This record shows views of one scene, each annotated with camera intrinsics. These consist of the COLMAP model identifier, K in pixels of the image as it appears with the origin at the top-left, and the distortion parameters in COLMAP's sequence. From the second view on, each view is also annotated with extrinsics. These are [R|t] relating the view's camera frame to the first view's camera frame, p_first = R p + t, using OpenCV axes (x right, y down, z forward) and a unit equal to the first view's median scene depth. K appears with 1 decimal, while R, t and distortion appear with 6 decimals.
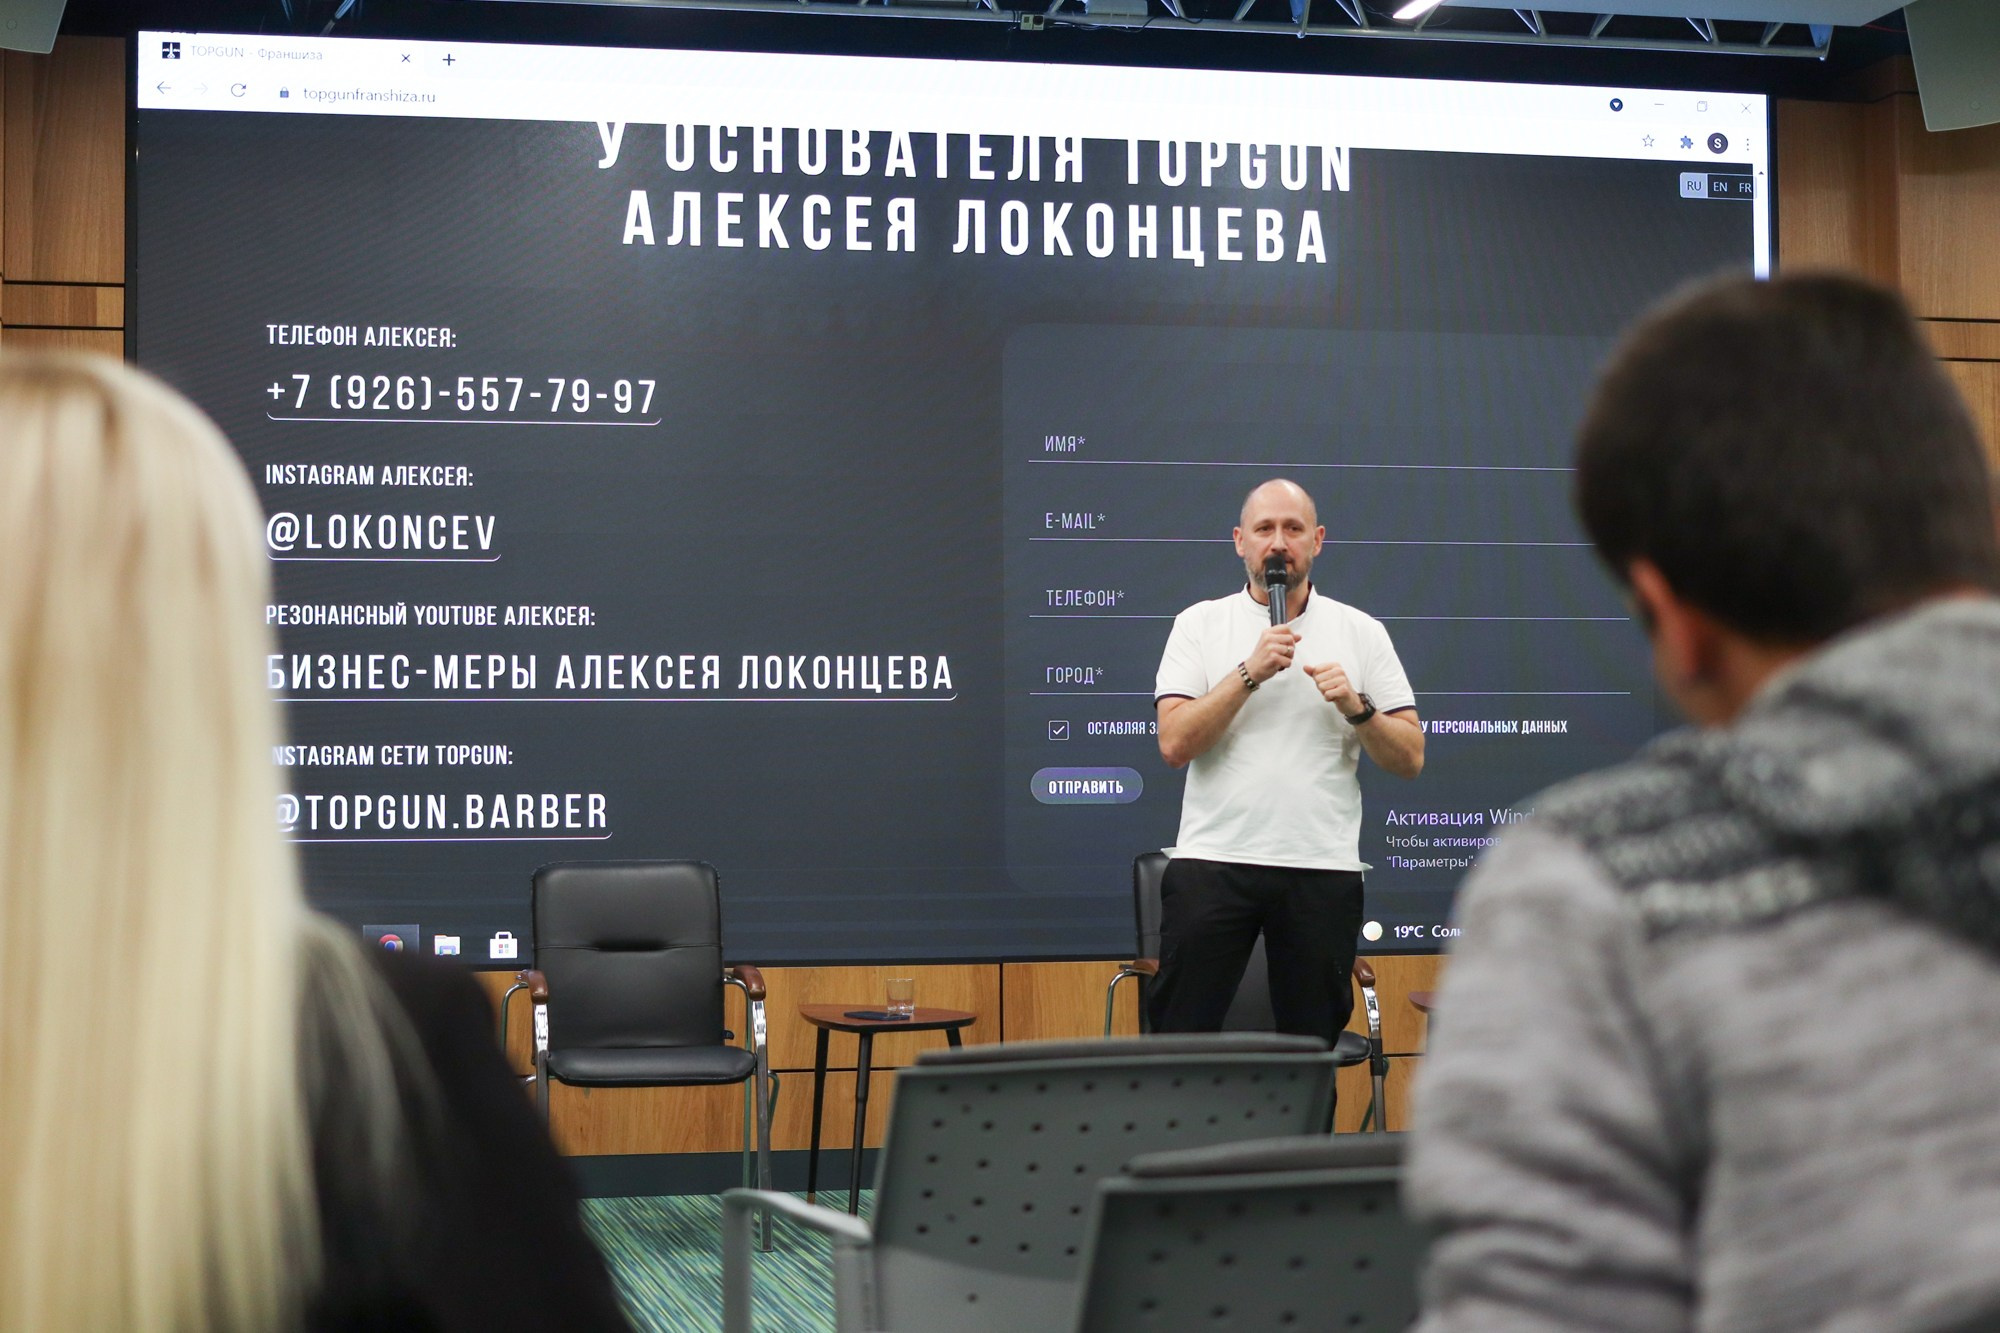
lens RADIAL K [[3733.0, 0, 995.7], [0, 3733.0, 660.6], [0, 0, 1]] dist [-0.077981, 0.000000]
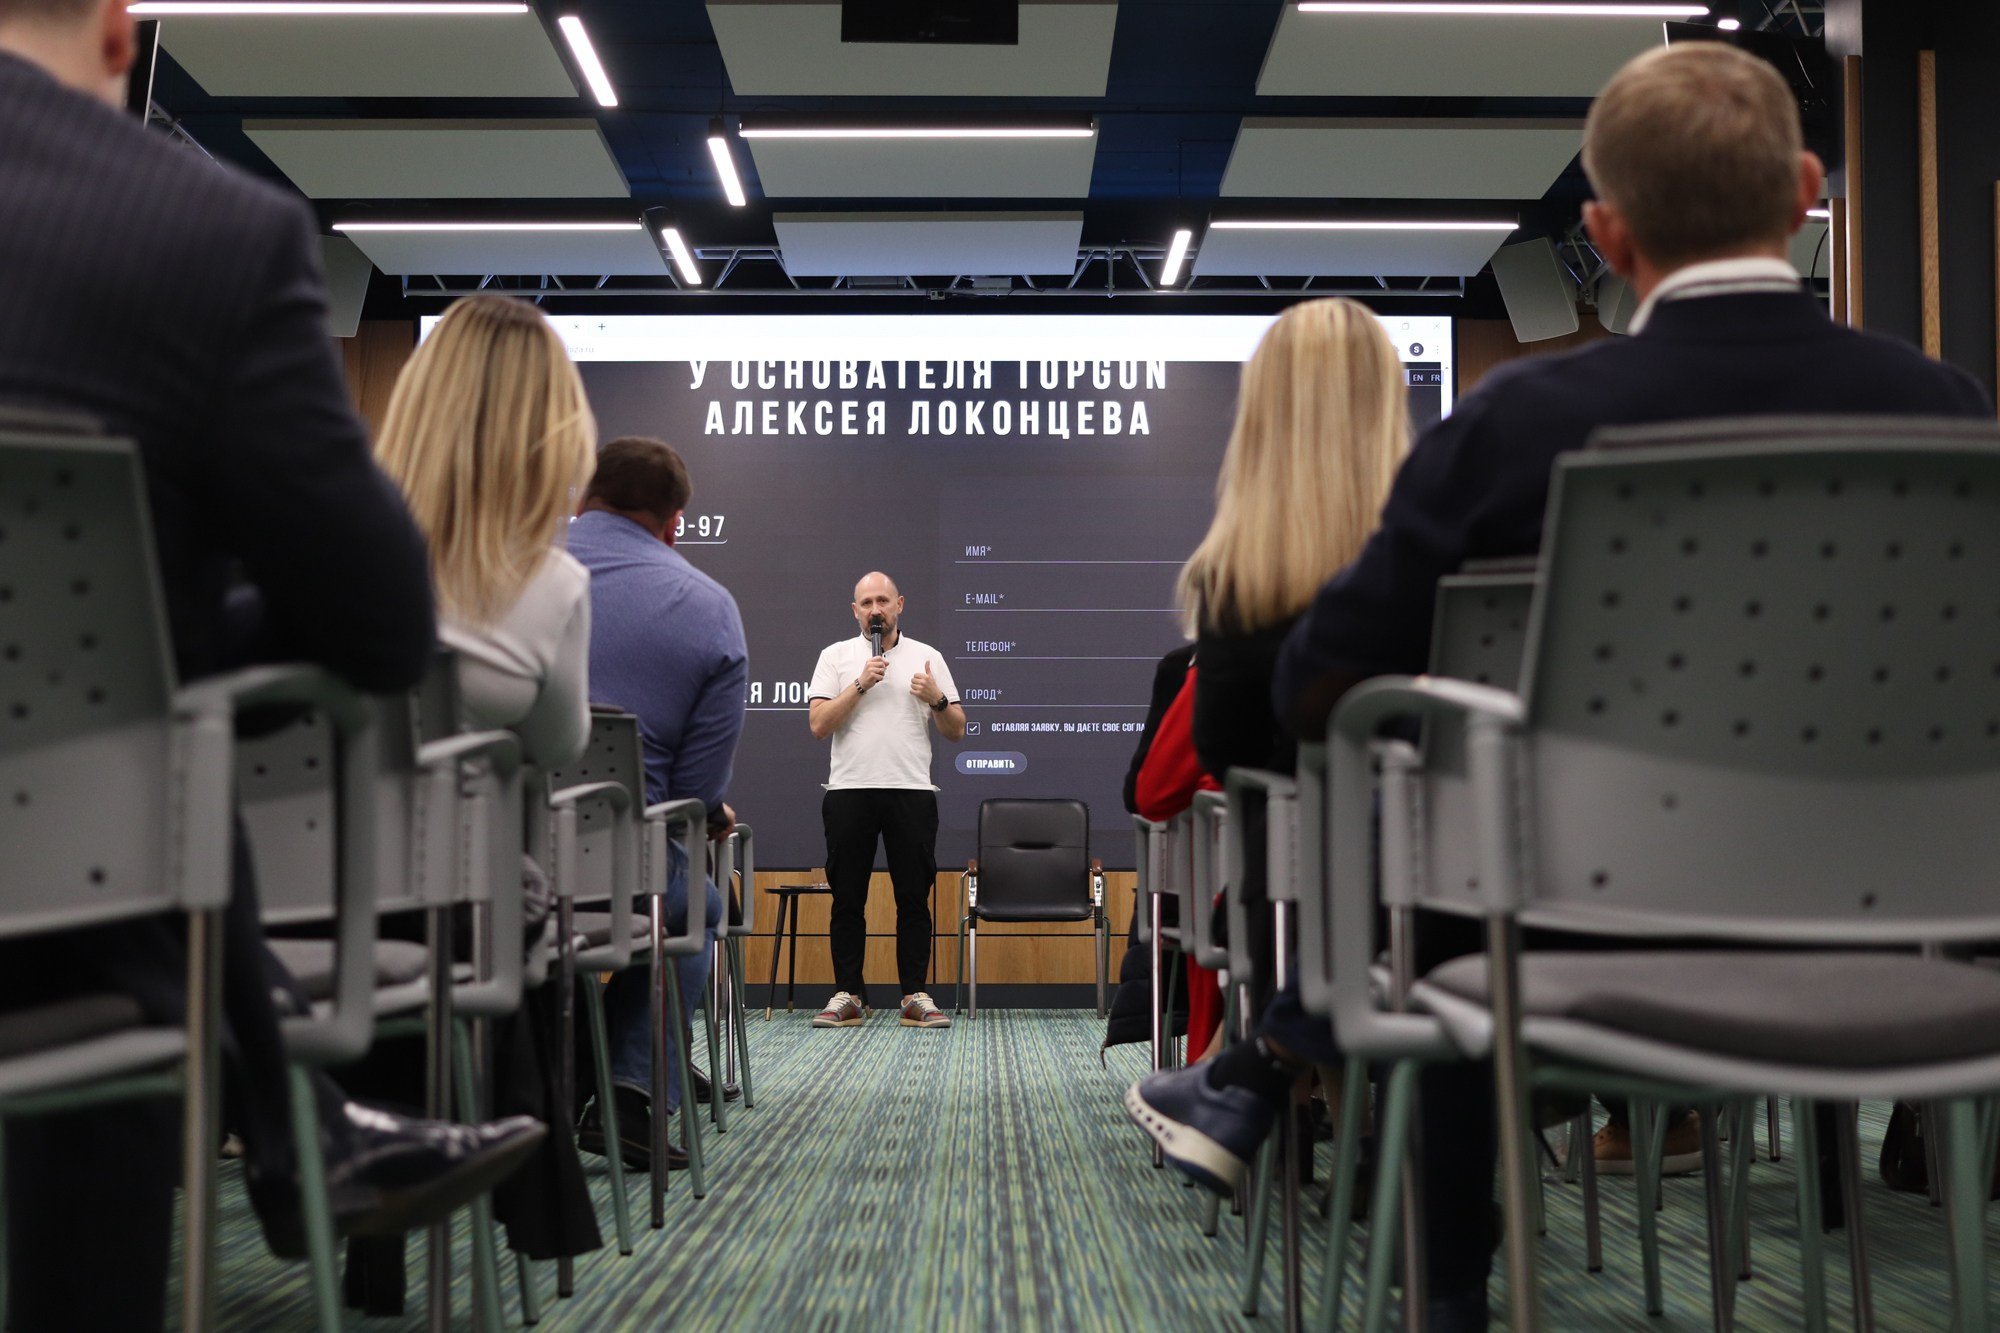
lens RADIAL K [[3547.7, 0, 1012.8], [0, 3547.7, 649.9], [0, 0, 1]] dist [-0.084846, 0.000000]
pose [[0.972652, -0.006615, -0.232171, 0.392328], [0.000945, 0.999699, -0.024525, 0.022467], [0.232263, 0.023635, 0.972366, -0.490426]]
